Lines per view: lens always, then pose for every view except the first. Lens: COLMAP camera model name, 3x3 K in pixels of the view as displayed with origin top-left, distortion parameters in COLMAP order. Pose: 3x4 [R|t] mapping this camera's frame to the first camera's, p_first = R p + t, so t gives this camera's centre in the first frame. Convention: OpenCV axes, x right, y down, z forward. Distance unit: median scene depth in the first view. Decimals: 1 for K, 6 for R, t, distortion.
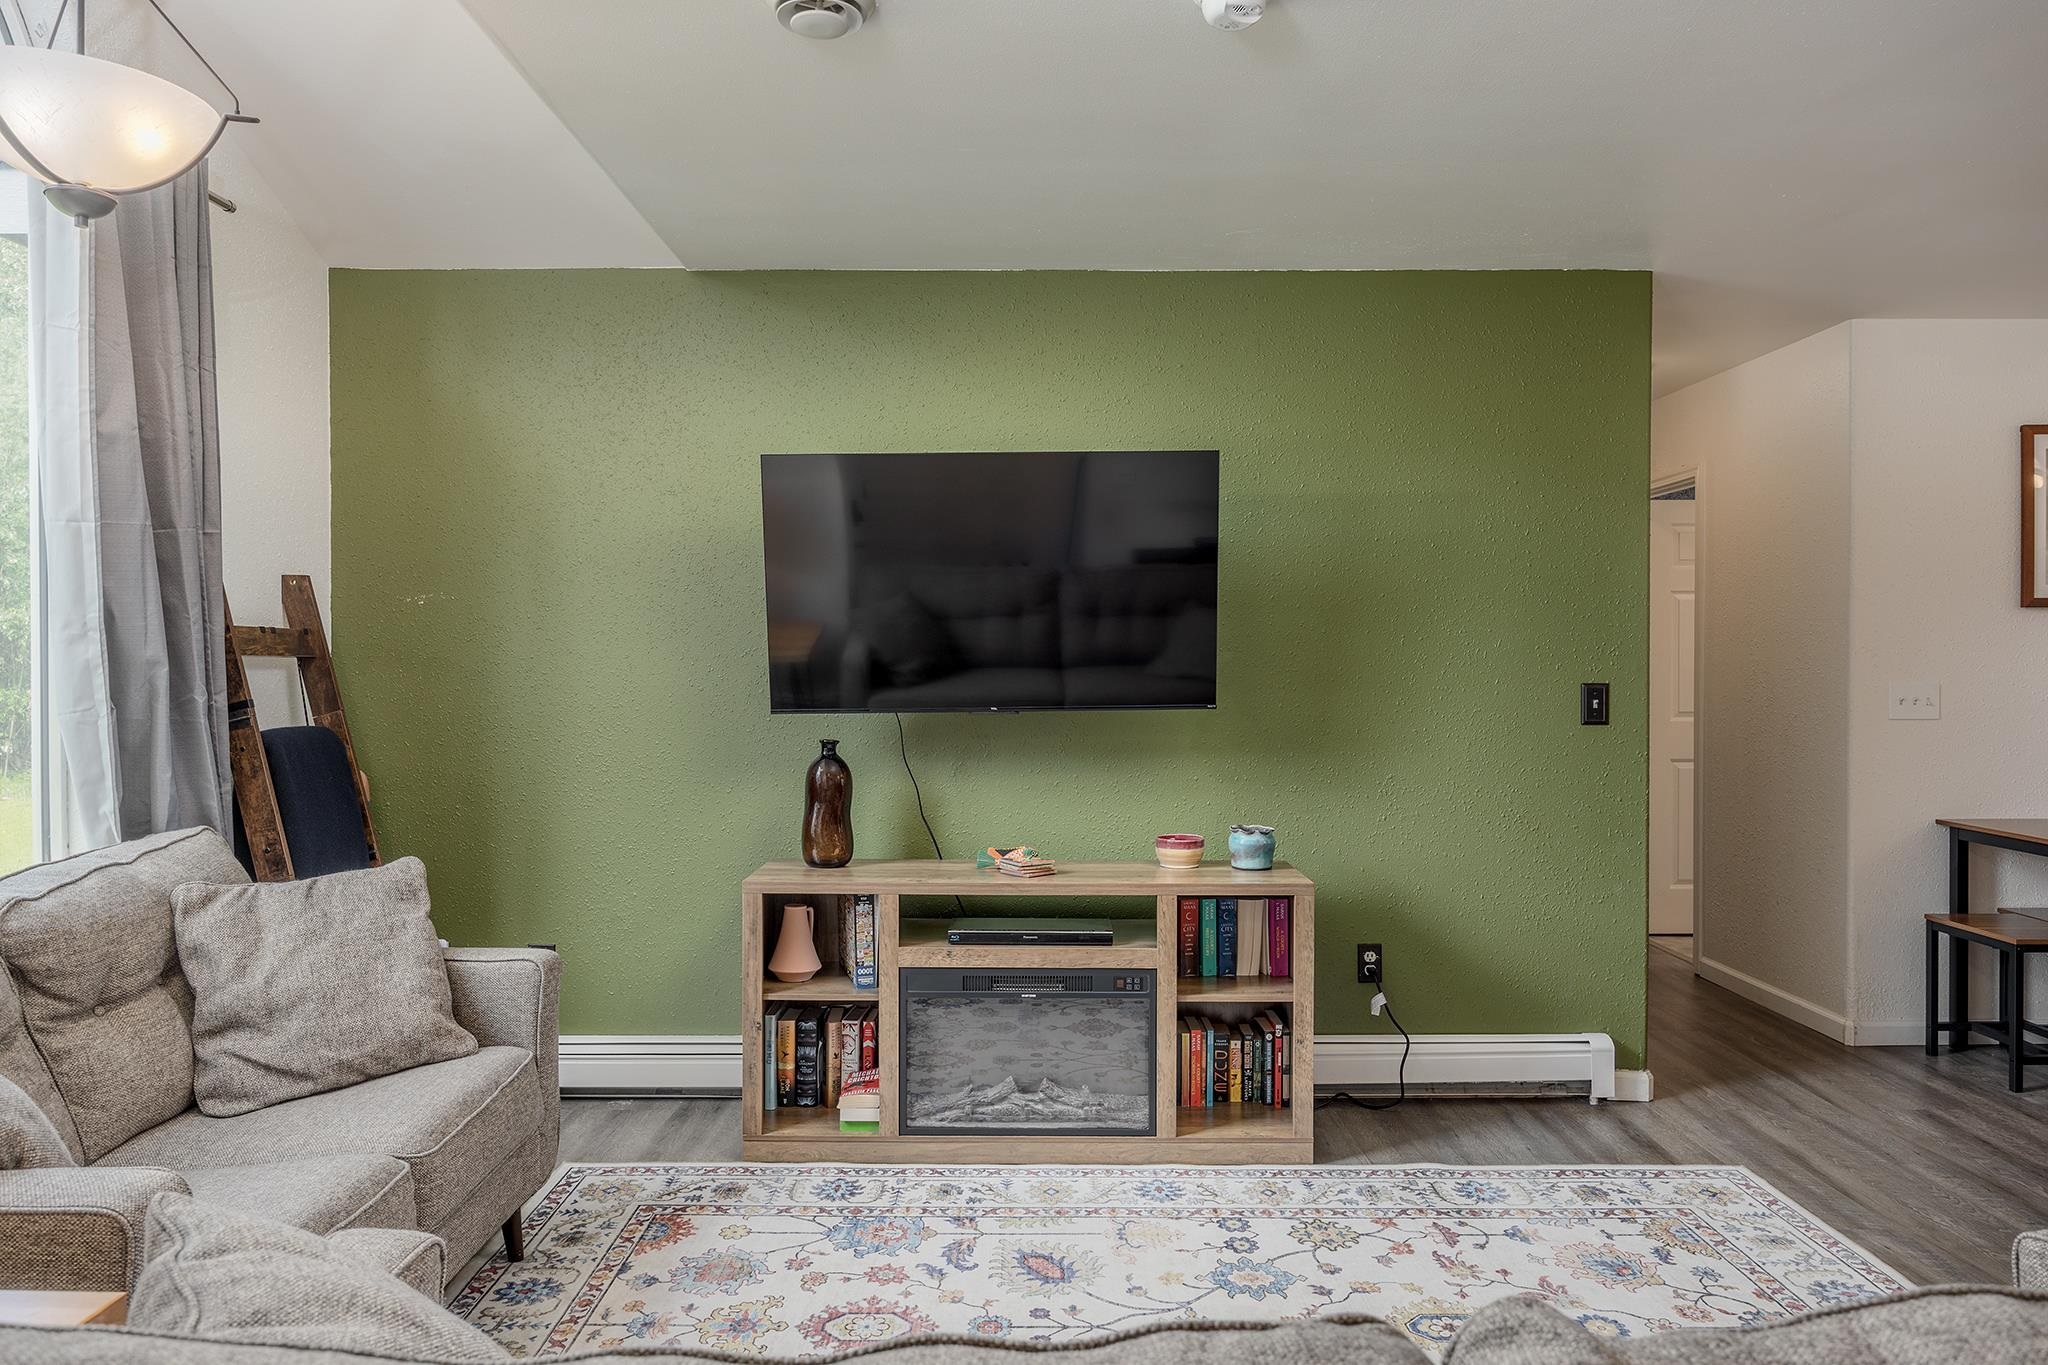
lens RADIAL K [[1320.2, 0, 1013.3], [0, 1320.2, 685.5], [0, 0, 1]] dist [-0.004718, 0.003332]
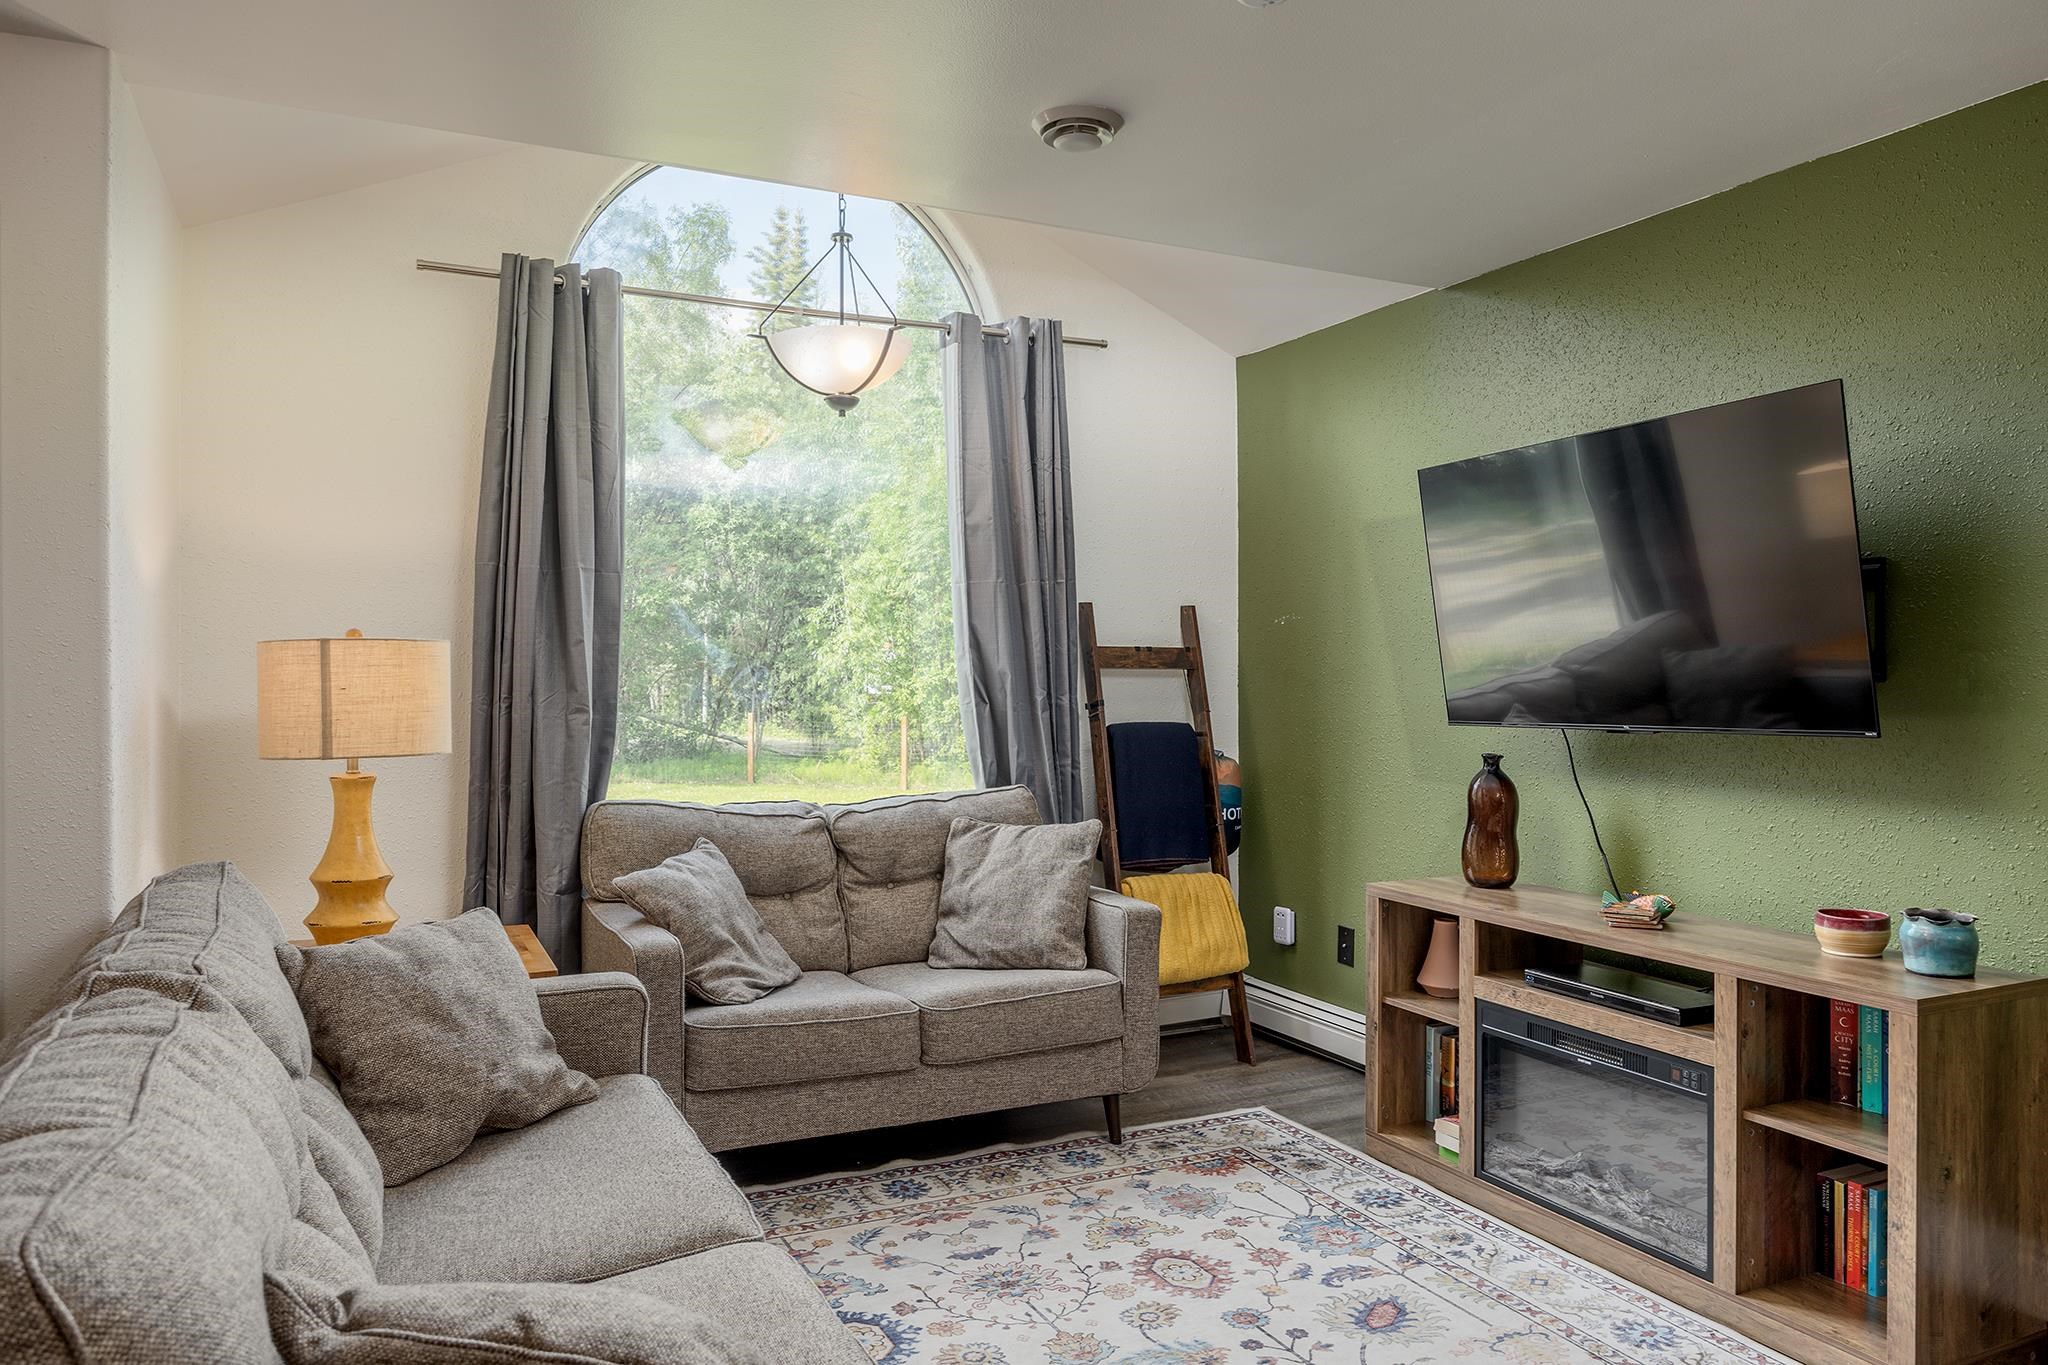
lens RADIAL K [[1403.5, 0, 999.4], [0, 1403.5, 677.7], [0, 0, 1]] dist [-0.011162, 0.002803]
pose [[0.428582, 0.003393, -0.903496, 0.721281], [-0.014583, 0.999889, -0.003163, -0.006621], [0.903385, 0.014531, 0.428584, 0.283417]]
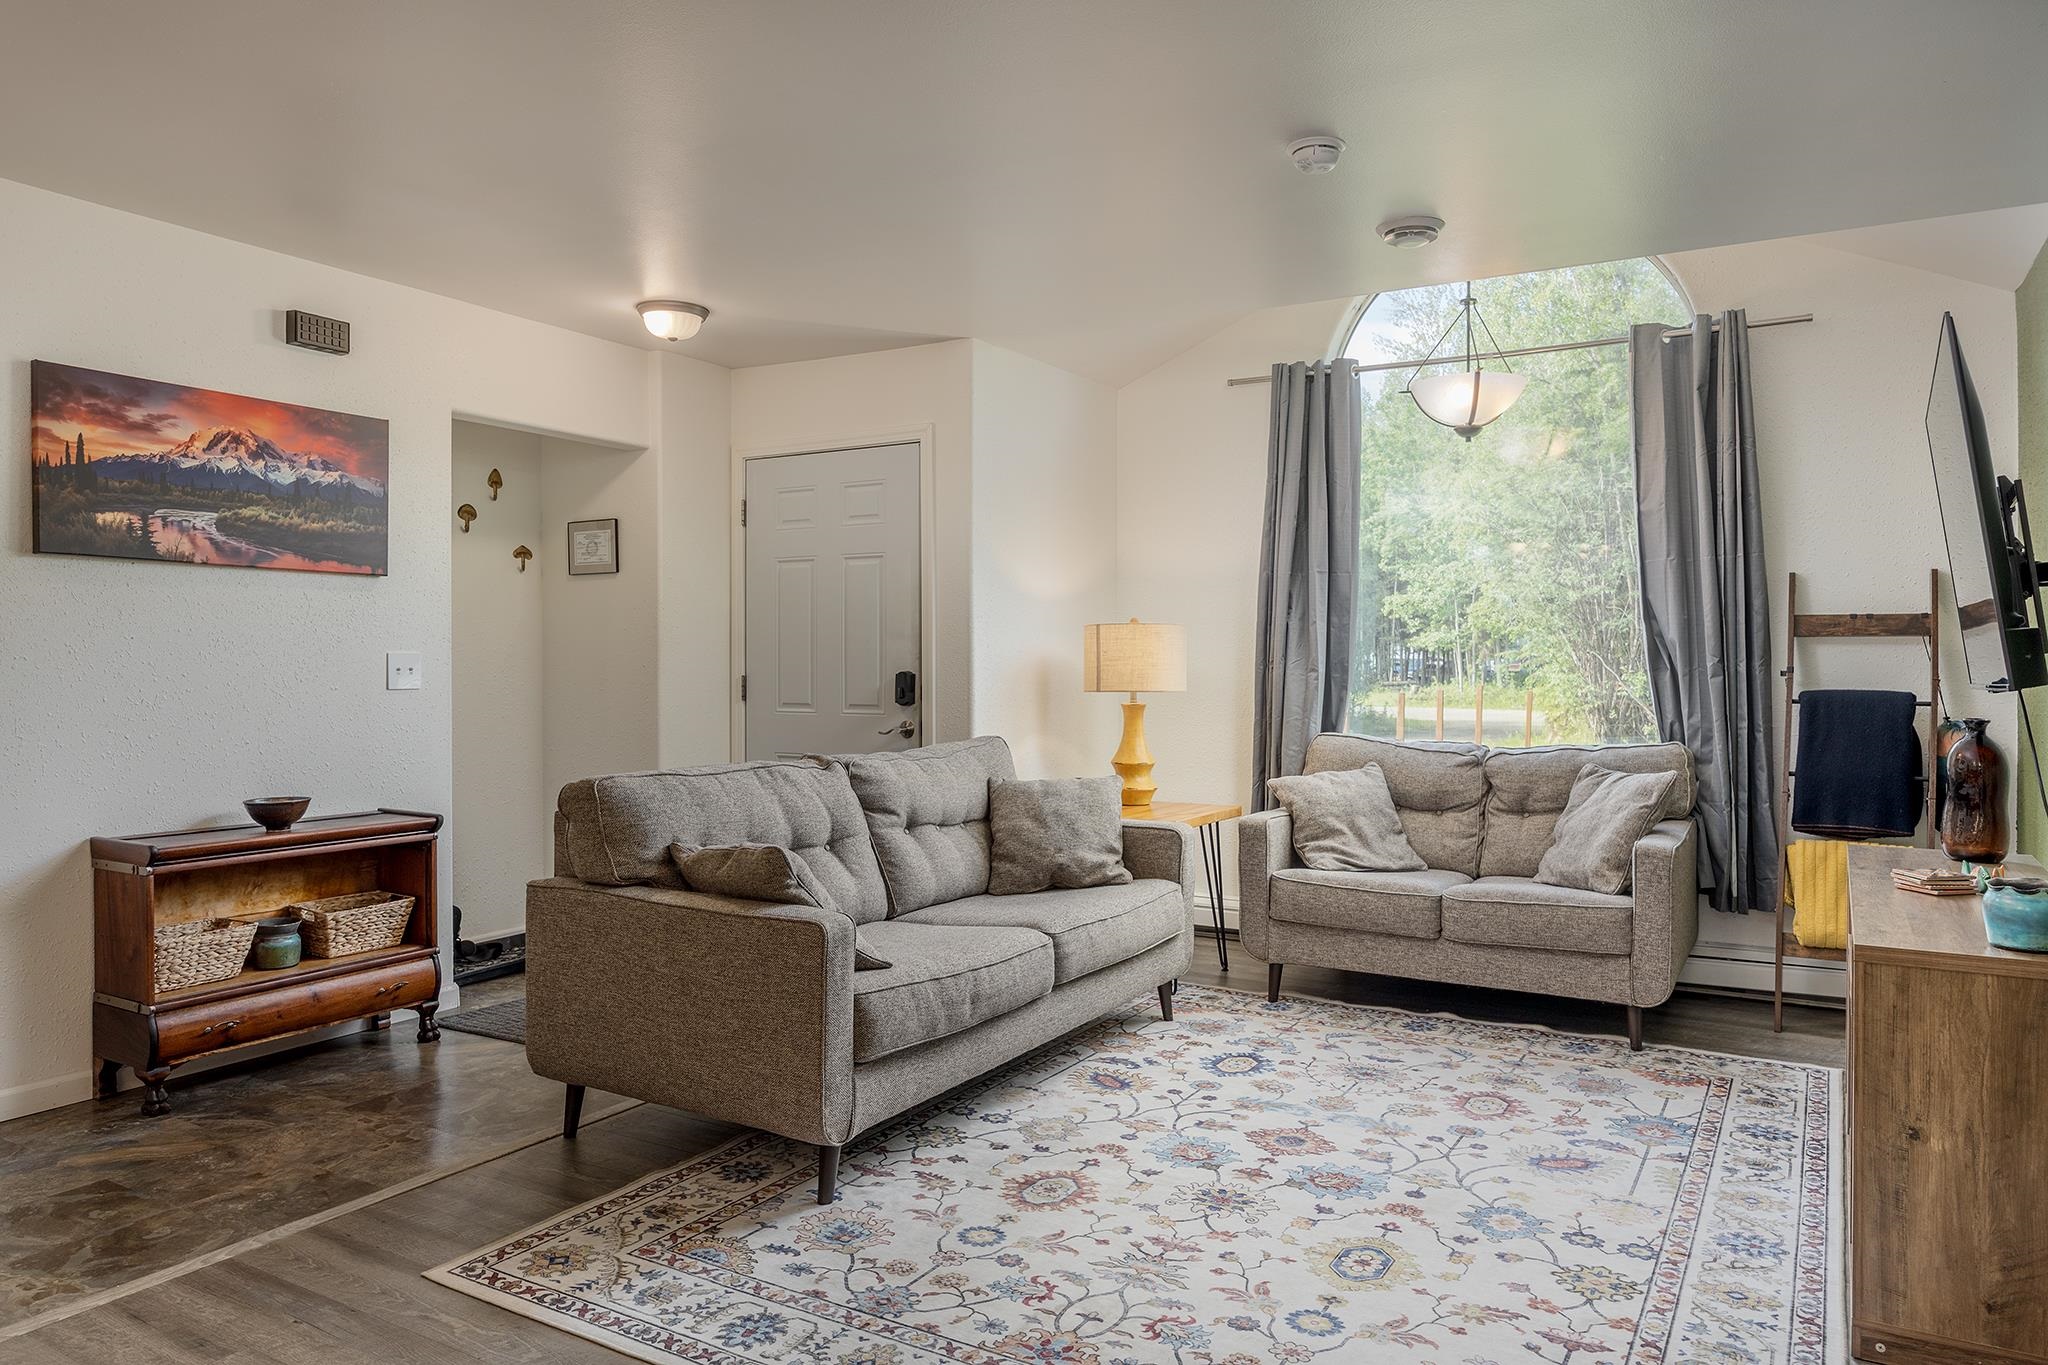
lens RADIAL K [[1320.2, 0, 1019.3], [0, 1320.2, 682.2], [0, 0, 1]] dist [-0.004718, 0.003332]
pose [[-0.510490, 0.011580, -0.859805, 1.101377], [-0.014949, 0.999639, 0.022339, 0.007524], [0.859754, 0.024258, -0.510133, 1.040793]]
